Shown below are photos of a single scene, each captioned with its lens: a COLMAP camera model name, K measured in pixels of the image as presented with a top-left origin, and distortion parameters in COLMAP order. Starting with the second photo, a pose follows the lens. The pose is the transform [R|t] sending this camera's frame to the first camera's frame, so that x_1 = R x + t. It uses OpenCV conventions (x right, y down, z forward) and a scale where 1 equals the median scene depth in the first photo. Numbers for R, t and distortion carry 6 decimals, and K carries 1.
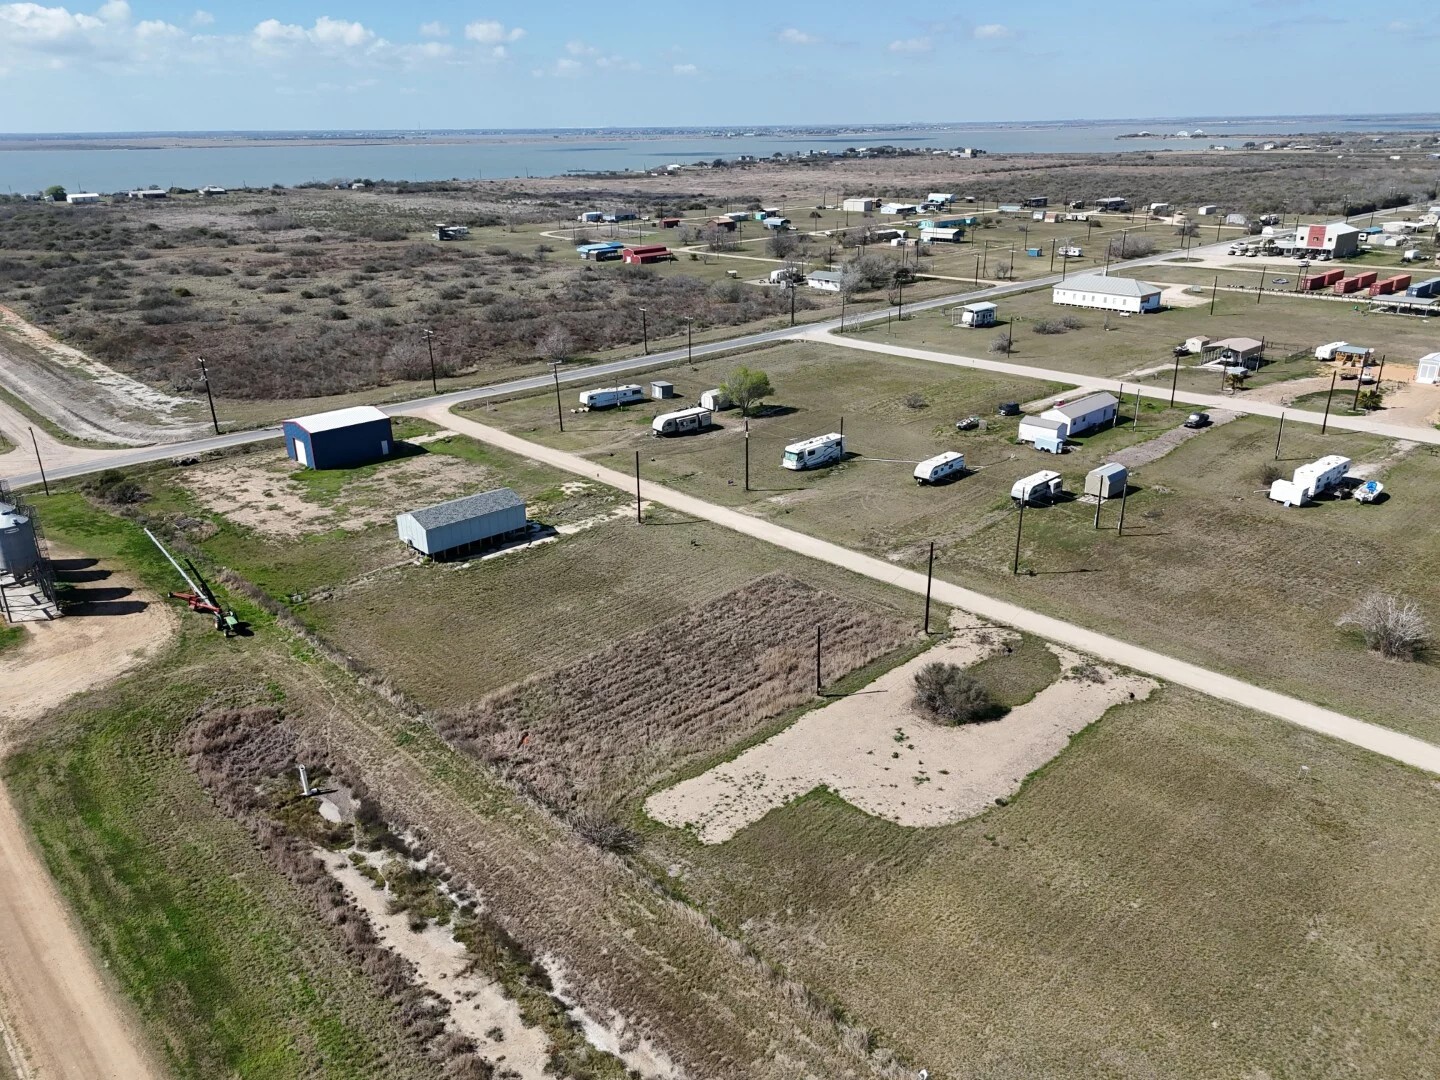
lens RADIAL K [[1058.2, 0, 725.3], [0, 1058.2, 552.3], [0, 0, 1]] dist [0.057608, -0.049060]
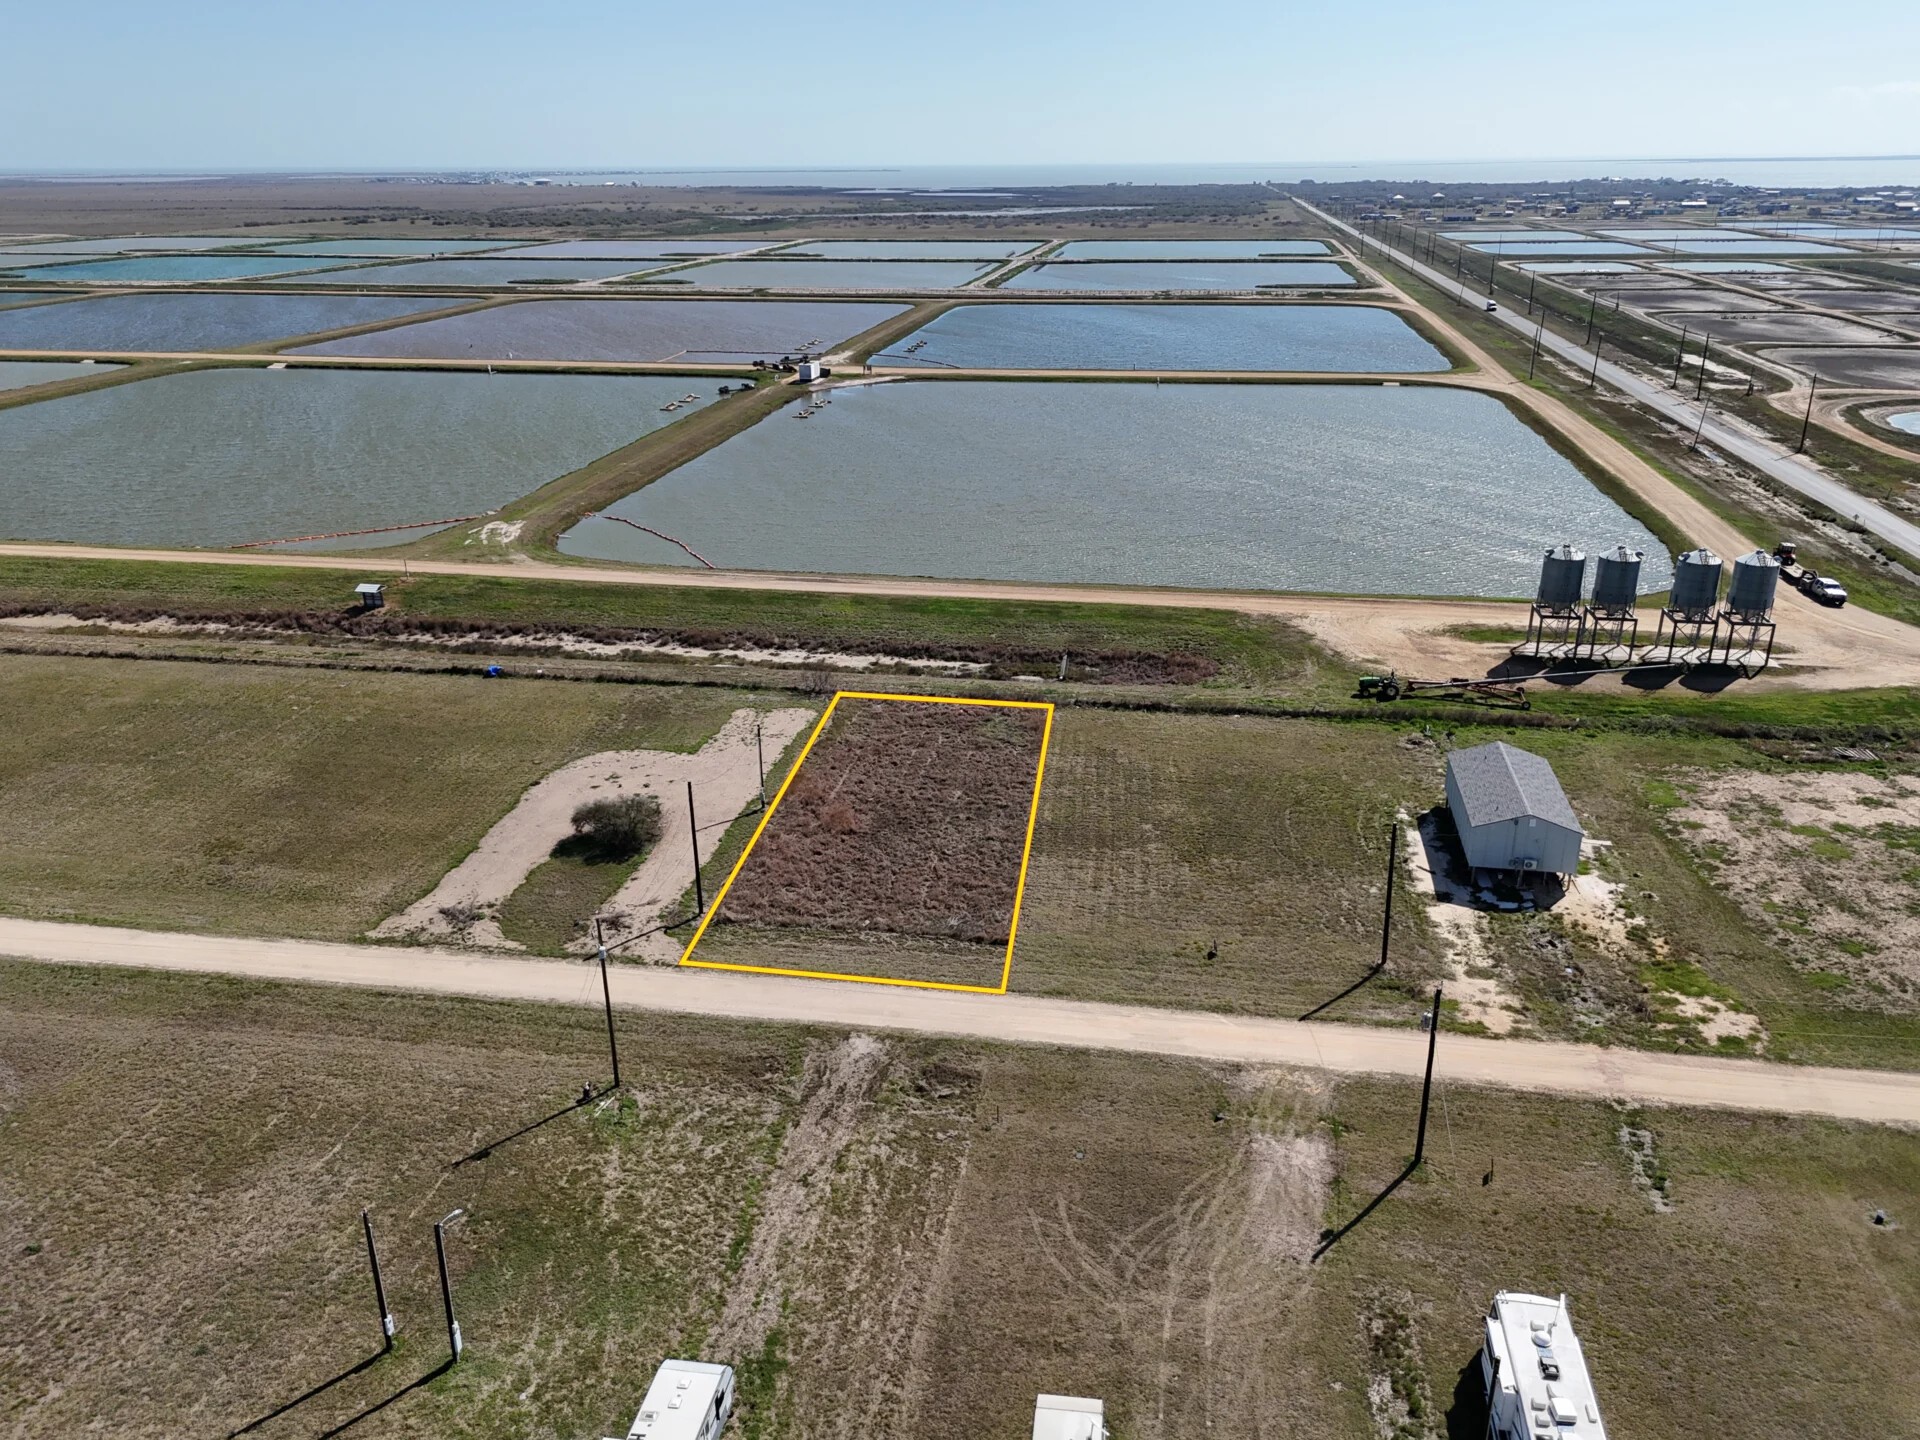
lens RADIAL K [[1411.0, 0, 967.0], [0, 1411.0, 736.4], [0, 0, 1]] dist [0.057608, -0.049060]
pose [[-0.798379, 0.244256, -0.550391, 0.384502], [-0.207942, 0.745970, 0.632684, -0.453200], [0.565112, 0.619571, -0.544775, 1.113138]]
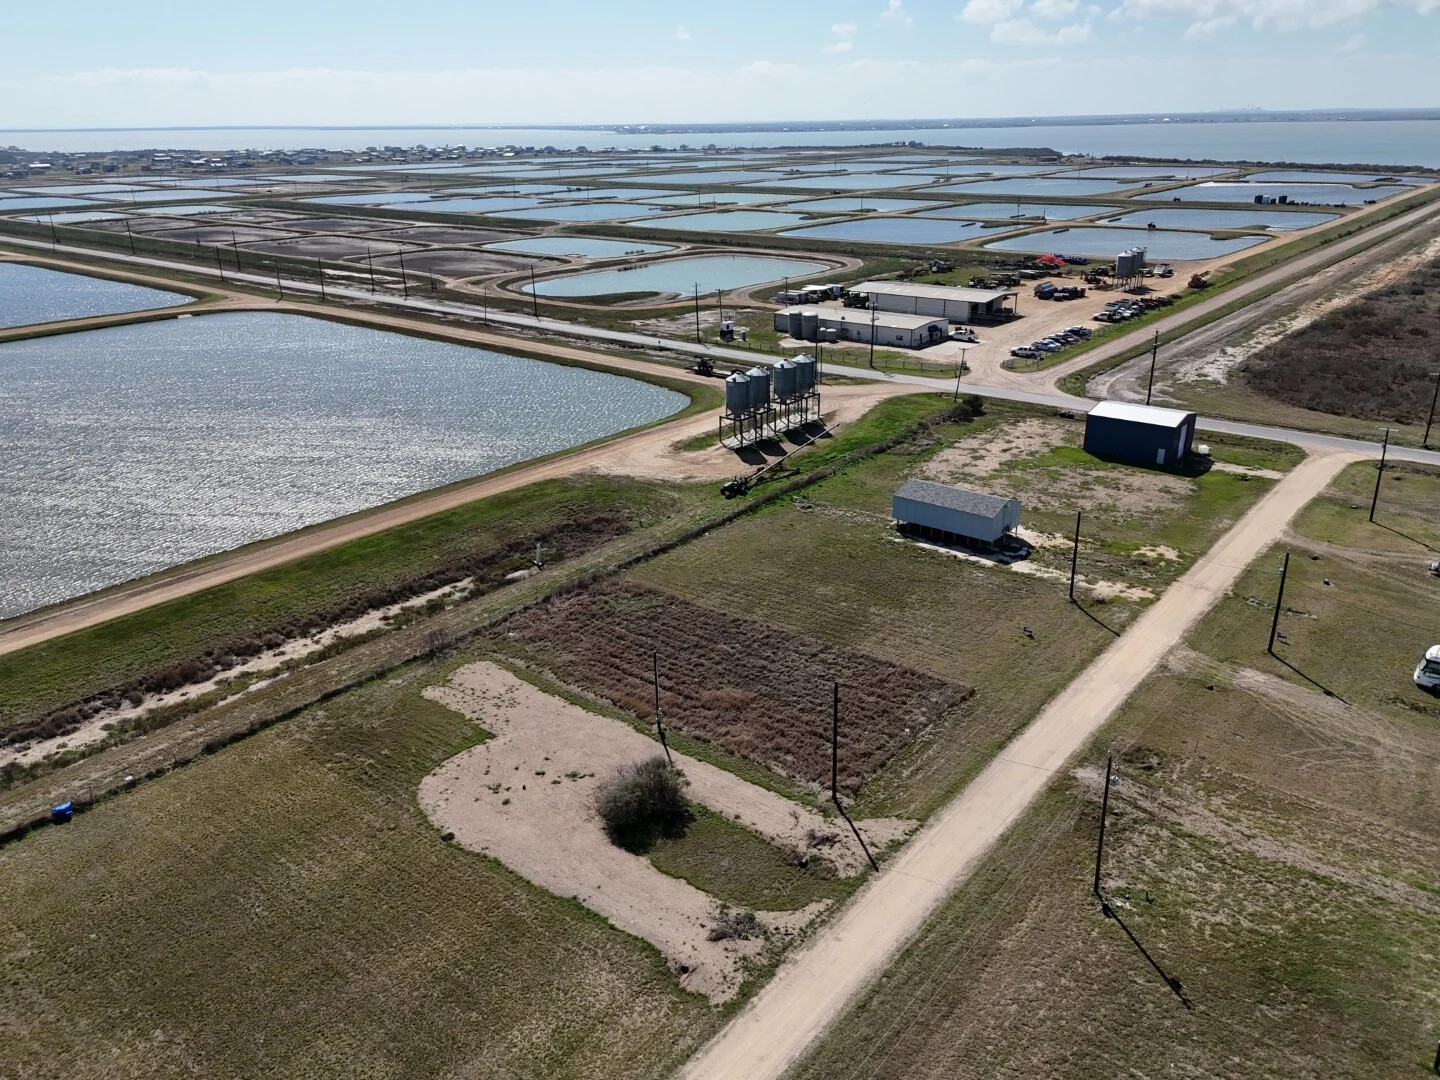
lens RADIAL K [[1058.2, 0, 725.3], [0, 1058.2, 552.3], [0, 0, 1]] dist [0.057608, -0.049060]
pose [[0.126696, 0.385650, -0.913905, 0.586726], [-0.361128, 0.876035, 0.319606, -0.211533], [0.923869, 0.289544, 0.250260, 0.504548]]
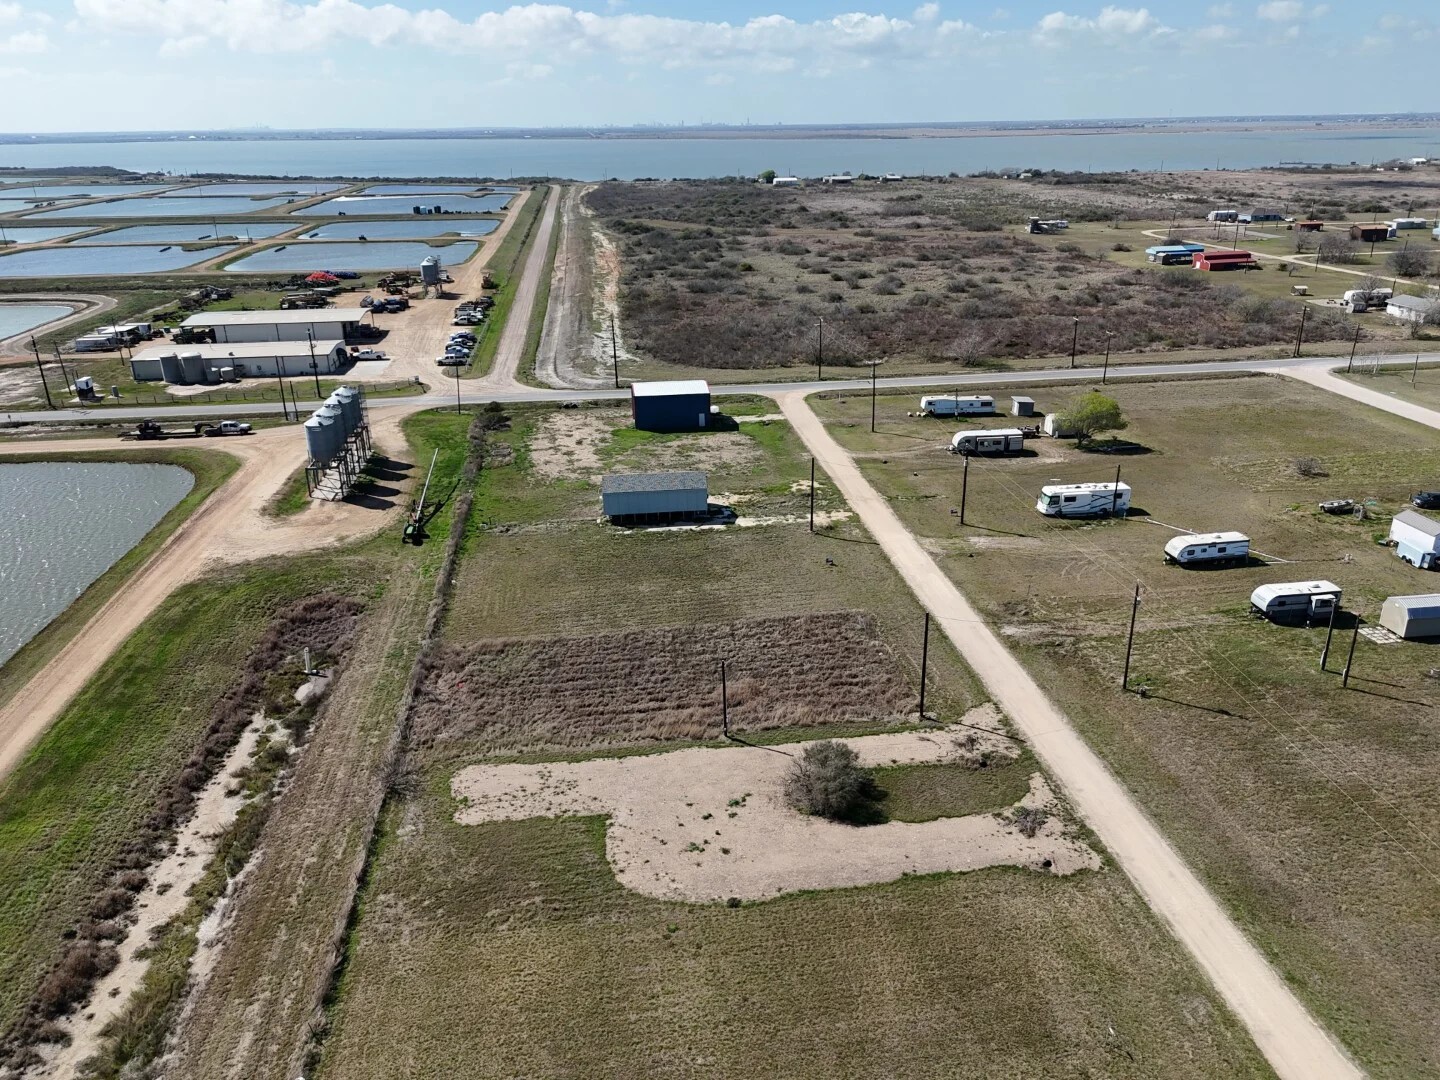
lens RADIAL K [[1058.2, 0, 725.3], [0, 1058.2, 552.3], [0, 0, 1]] dist [0.057608, -0.049060]
pose [[0.806545, 0.224132, -0.547038, 0.367550], [-0.219297, 0.972754, 0.075228, -0.060530], [0.548994, 0.059289, 0.833721, 0.137186]]
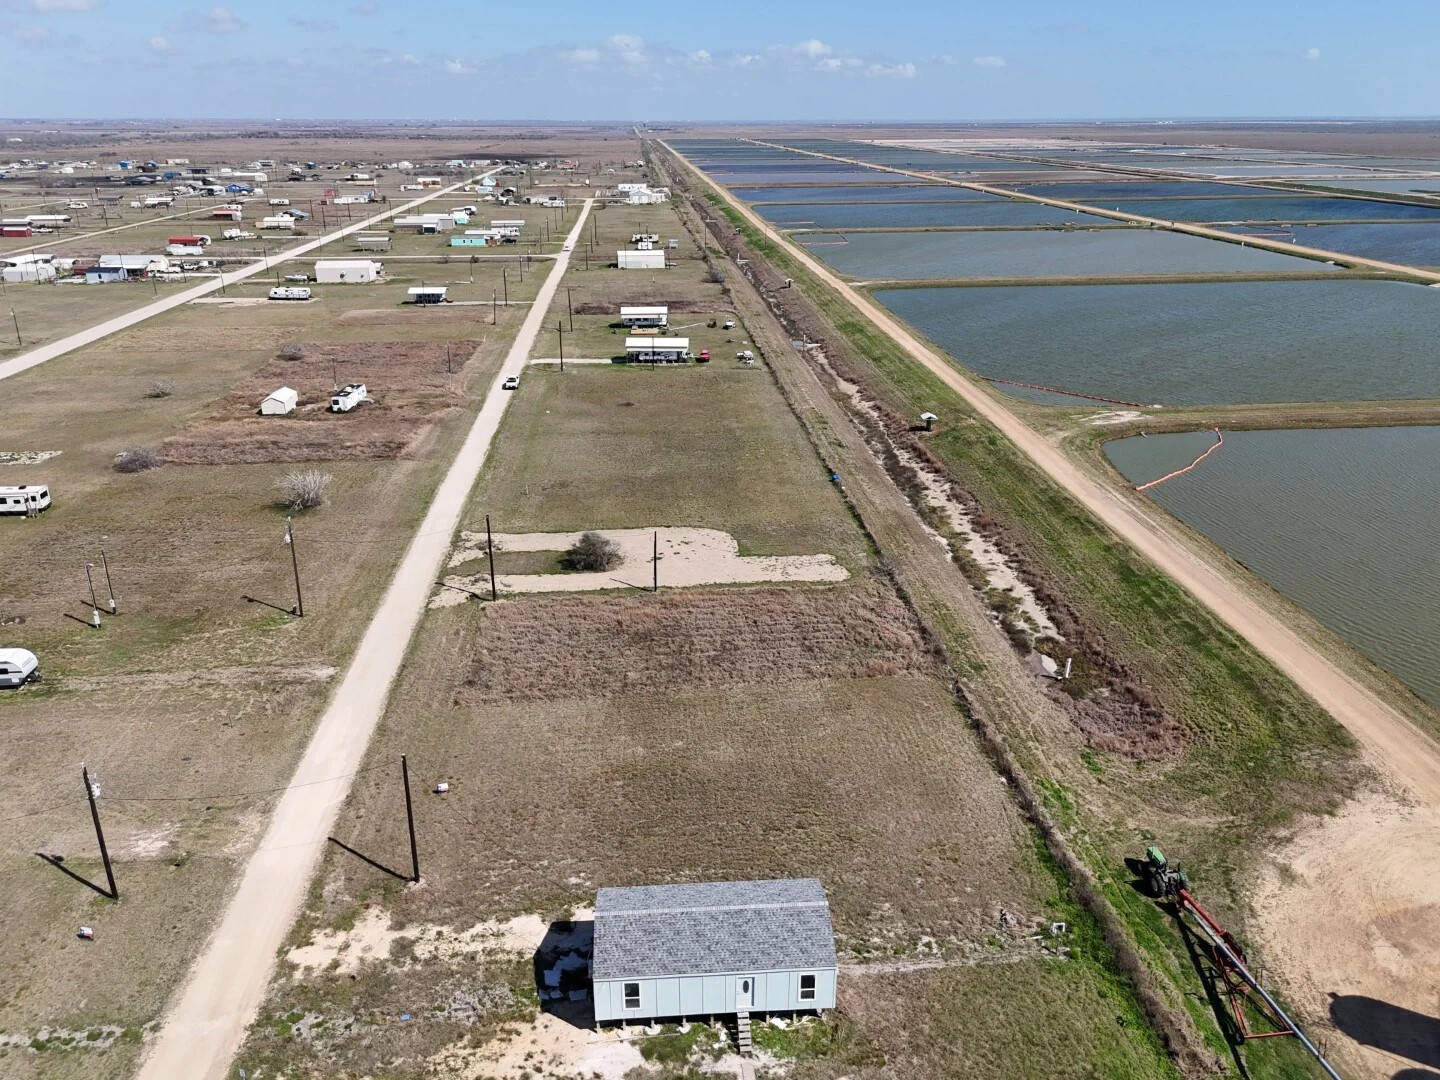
lens RADIAL K [[1058.2, 0, 725.3], [0, 1058.2, 552.3], [0, 0, 1]] dist [0.057608, -0.049060]
pose [[-0.779258, -0.223263, 0.585586, -0.441964], [0.245711, 0.750737, 0.613204, -0.407488], [-0.576527, 0.621729, -0.530159, 1.024766]]
